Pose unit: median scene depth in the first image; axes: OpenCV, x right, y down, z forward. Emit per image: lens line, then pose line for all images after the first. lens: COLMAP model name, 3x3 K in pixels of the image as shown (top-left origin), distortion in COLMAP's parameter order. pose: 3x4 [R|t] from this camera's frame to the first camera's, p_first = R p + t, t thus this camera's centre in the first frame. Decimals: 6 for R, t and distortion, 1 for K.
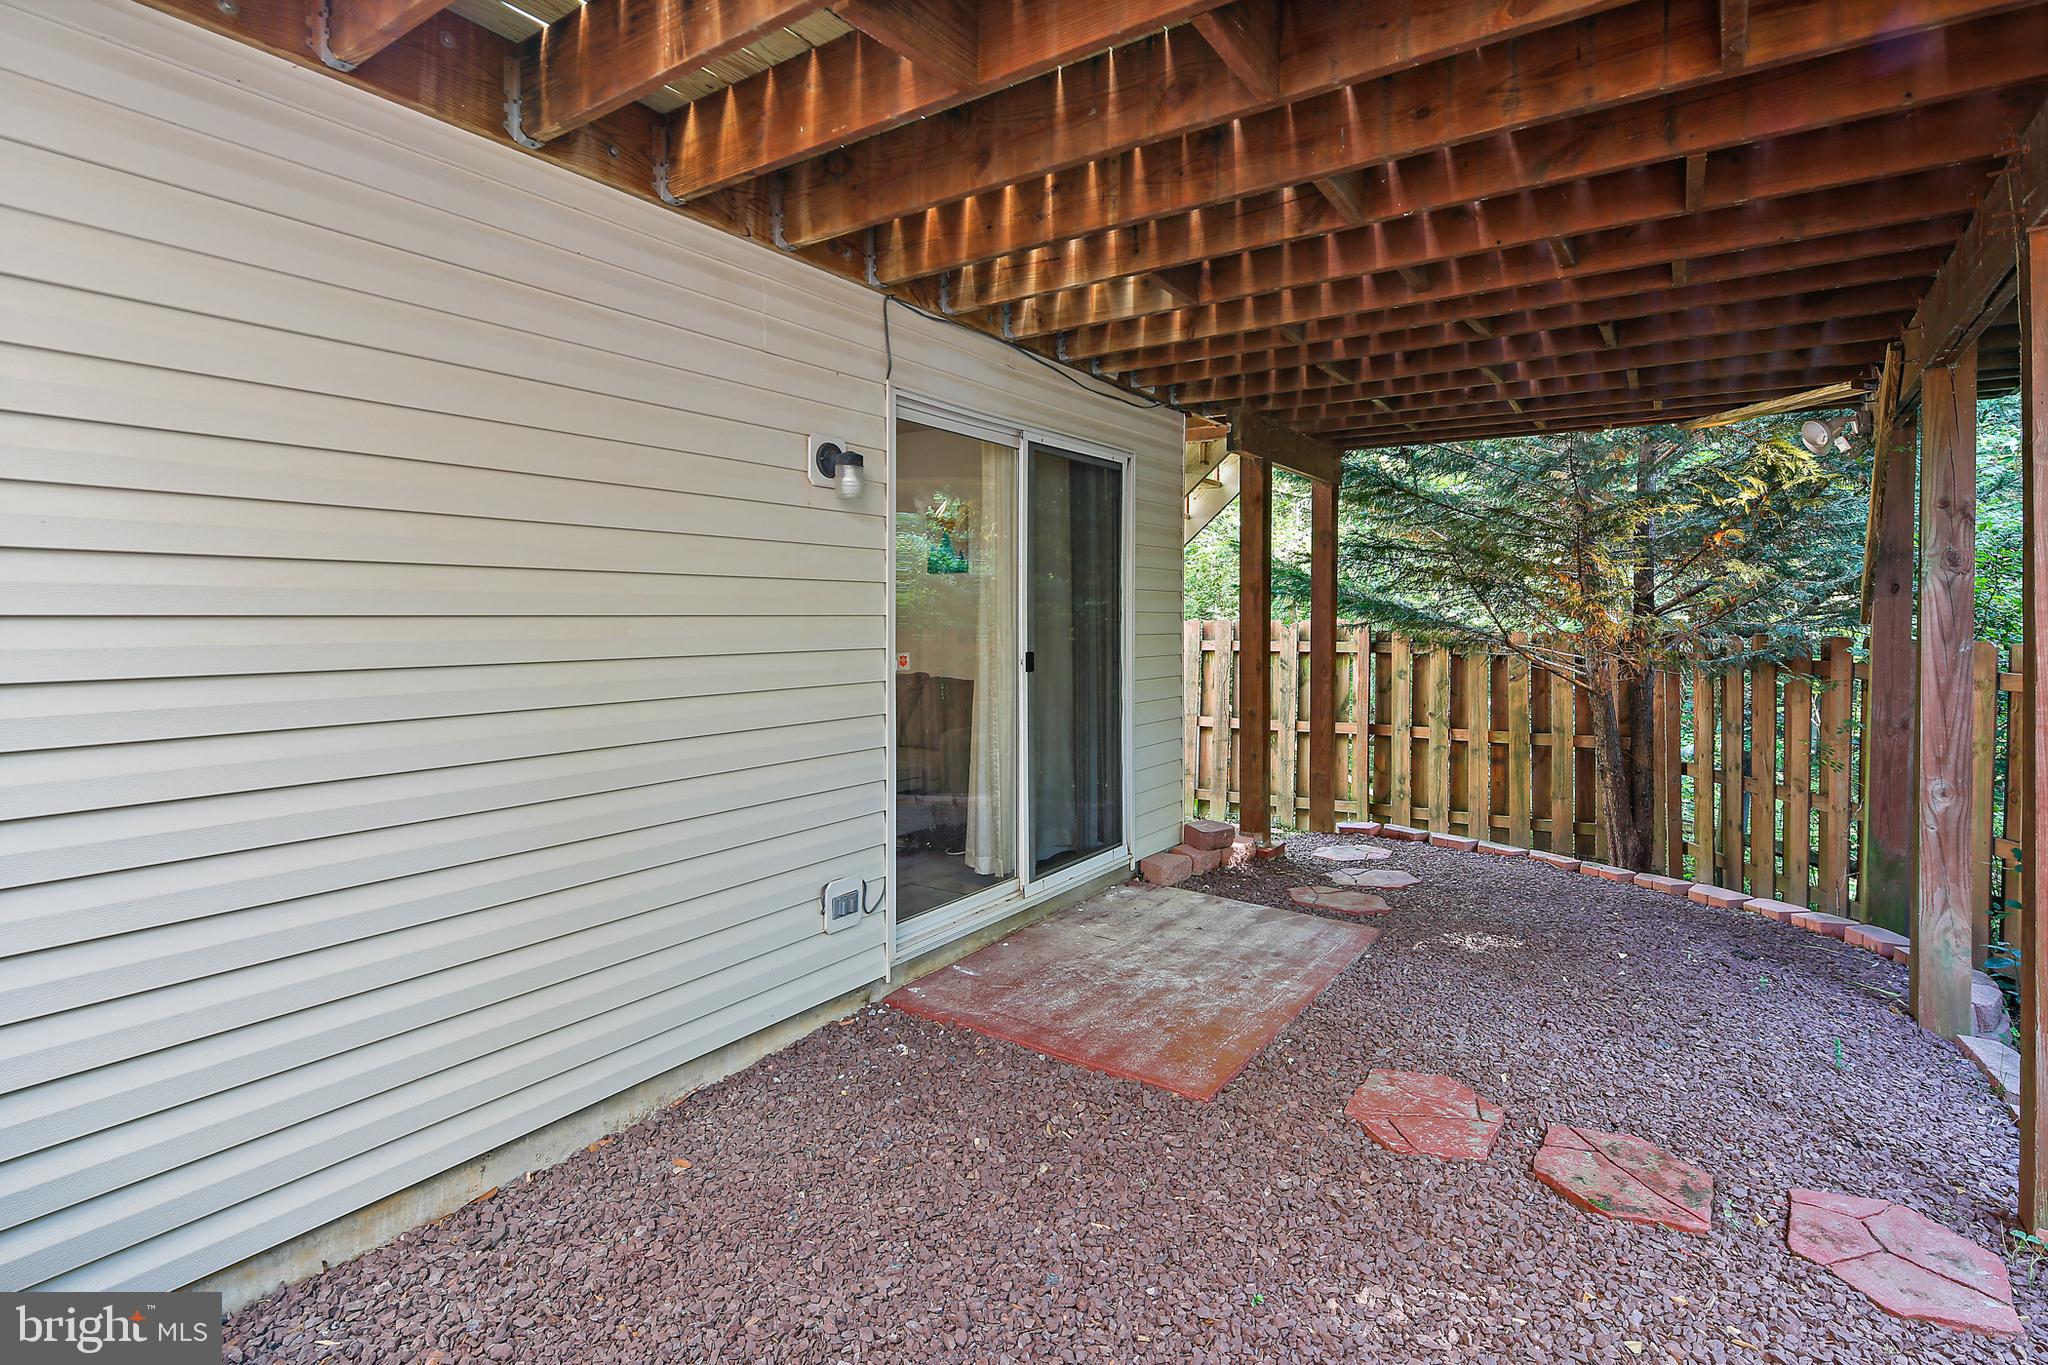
lens RADIAL K [[992.5, 0, 1023.3], [0, 992.5, 626.4], [0, 0, 1]] dist [0.010697, -0.005567]
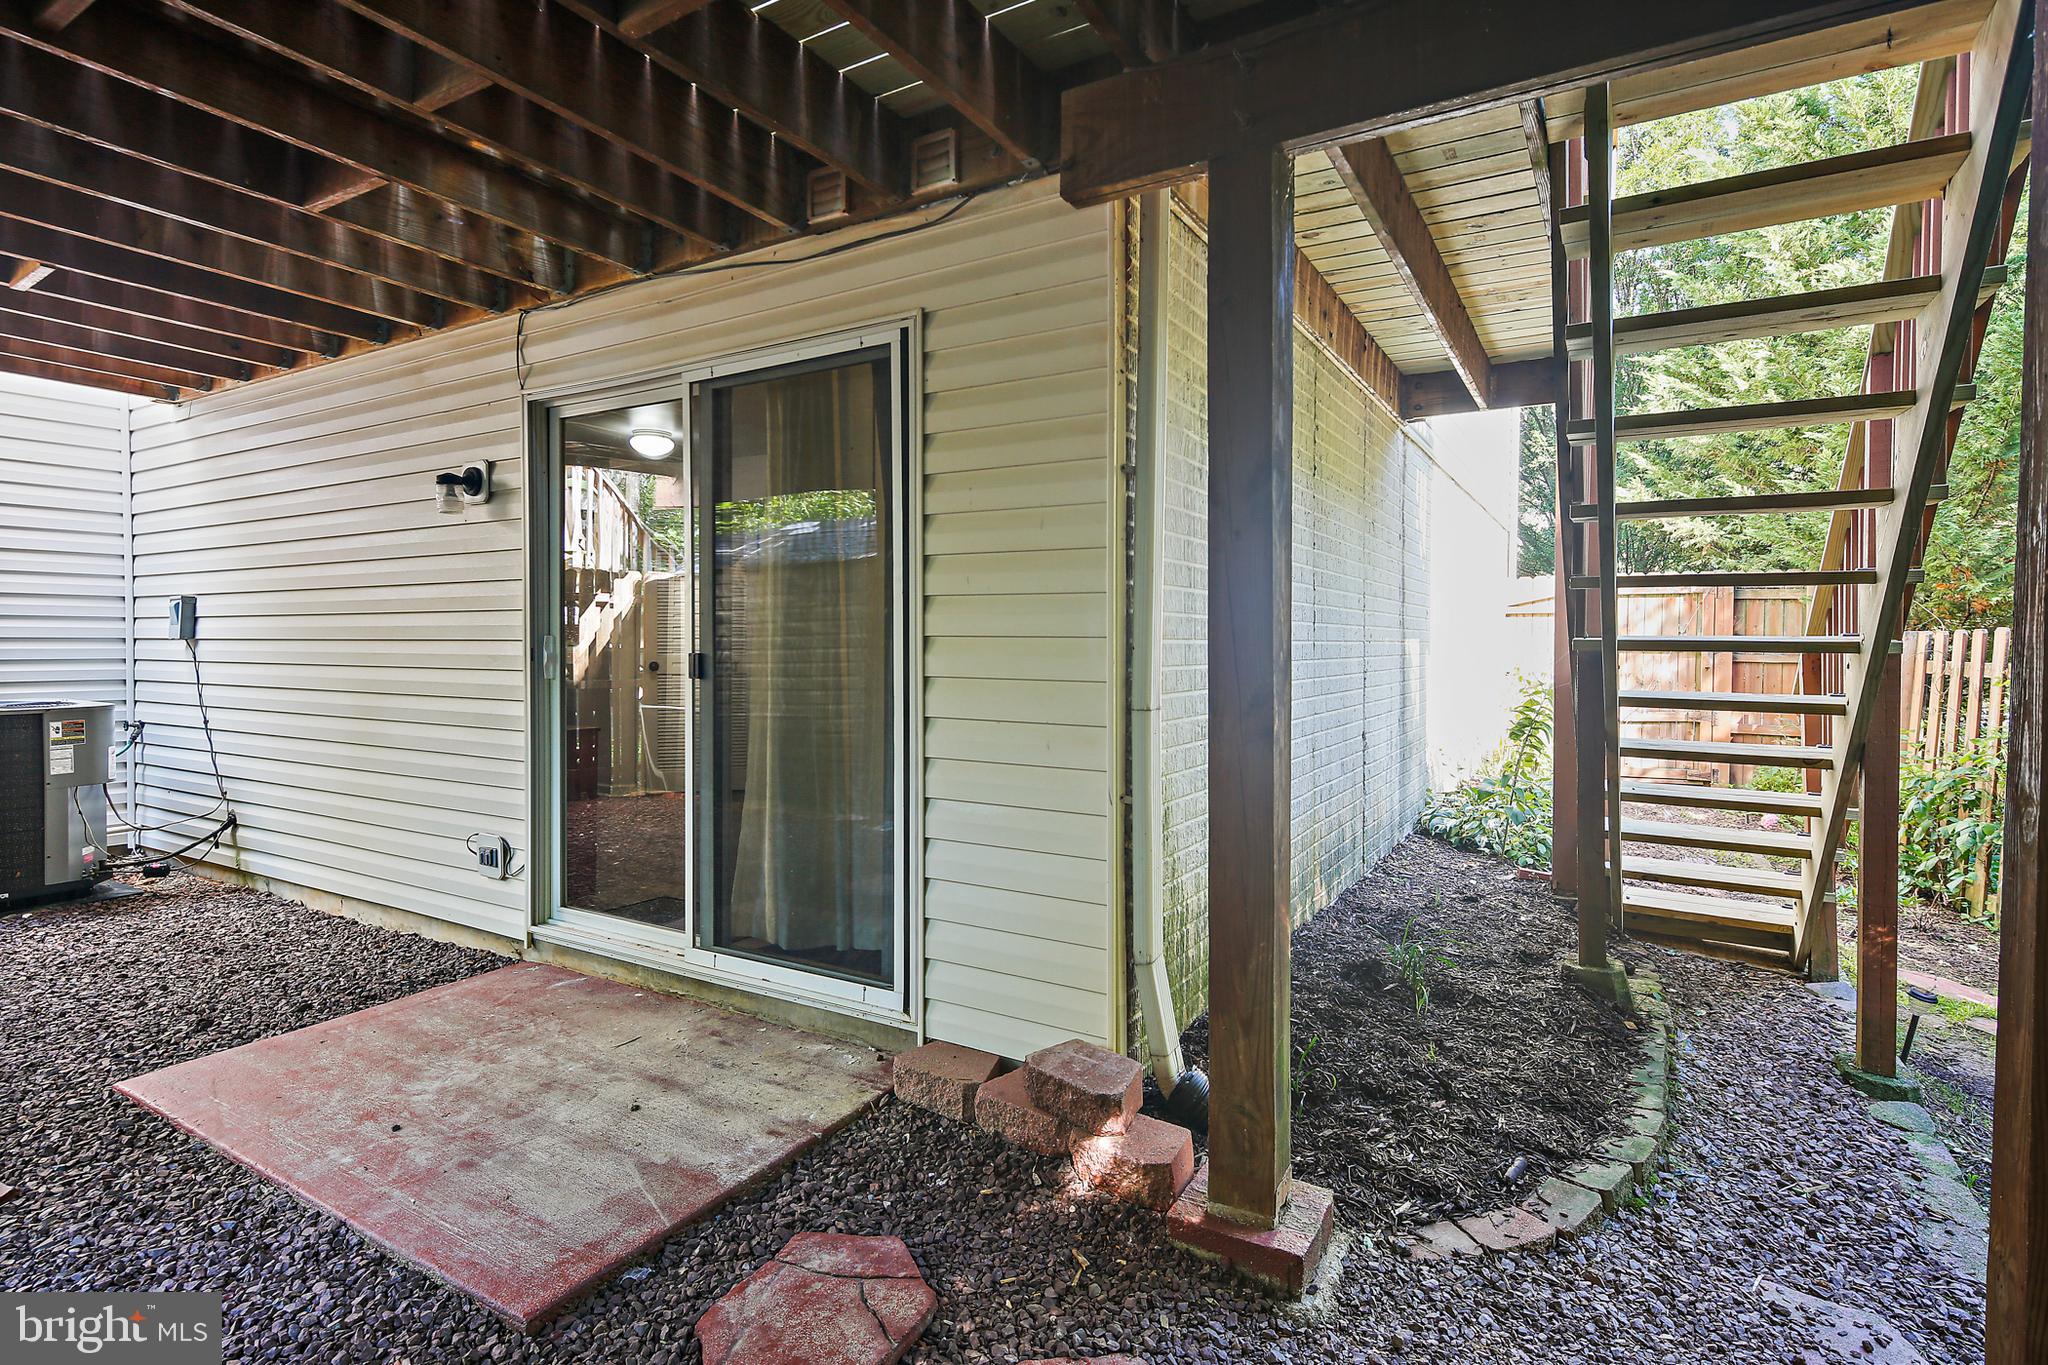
lens RADIAL K [[1010.0, 0, 1025.6], [0, 1010.0, 668.1], [0, 0, 1]] dist [0.001600, -0.000321]
pose [[0.059217, 0.023902, -0.997959, 0.869161], [-0.010840, 0.999670, 0.023300, 0.017738], [0.998186, 0.009438, 0.059456, 1.296376]]
